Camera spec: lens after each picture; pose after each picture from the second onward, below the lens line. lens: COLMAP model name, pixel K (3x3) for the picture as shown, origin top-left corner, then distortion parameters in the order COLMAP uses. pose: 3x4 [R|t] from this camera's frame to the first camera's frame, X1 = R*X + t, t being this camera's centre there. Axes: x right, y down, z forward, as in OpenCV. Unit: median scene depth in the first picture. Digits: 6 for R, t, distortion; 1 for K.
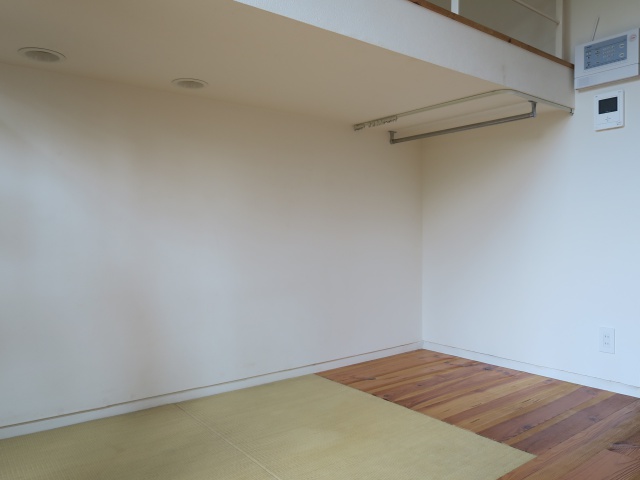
lens RADIAL K [[498.8, 0, 321.1], [0, 498.8, 242.8], [0, 0, 1]] dist [-0.012688, -0.006263]
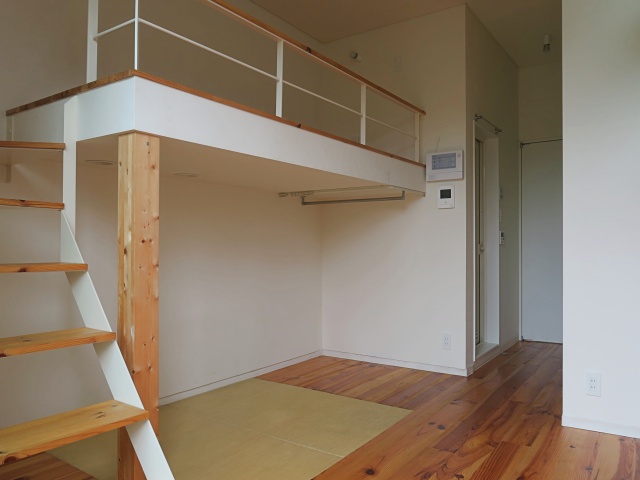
lens RADIAL K [[498.8, 0, 319.8], [0, 498.8, 239.2], [0, 0, 1]] dist [-0.012688, -0.006263]
pose [[0.956648, 0.006908, 0.291164, -0.269585], [0.003661, 0.999355, -0.035736, -0.072152], [-0.291223, 0.035253, 0.956006, -0.403403]]
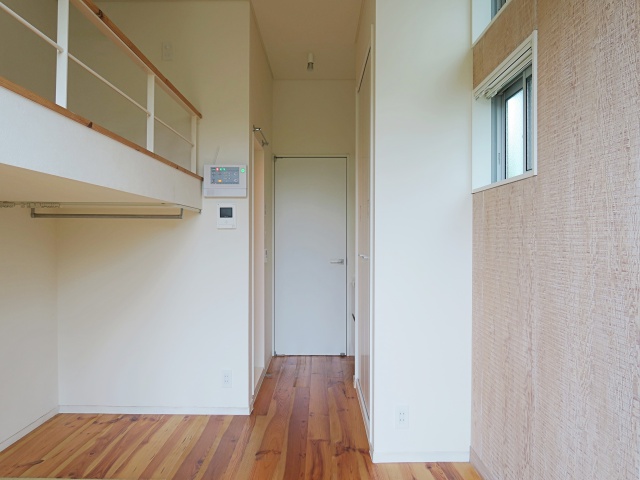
lens RADIAL K [[498.8, 0, 317.4], [0, 498.8, 241.9], [0, 0, 1]] dist [-0.012688, -0.006263]
pose [[0.624859, -0.000341, 0.780738, -0.357525], [0.013141, 0.999863, -0.010081, -0.169840], [-0.780627, 0.016559, 0.624778, -0.087932]]
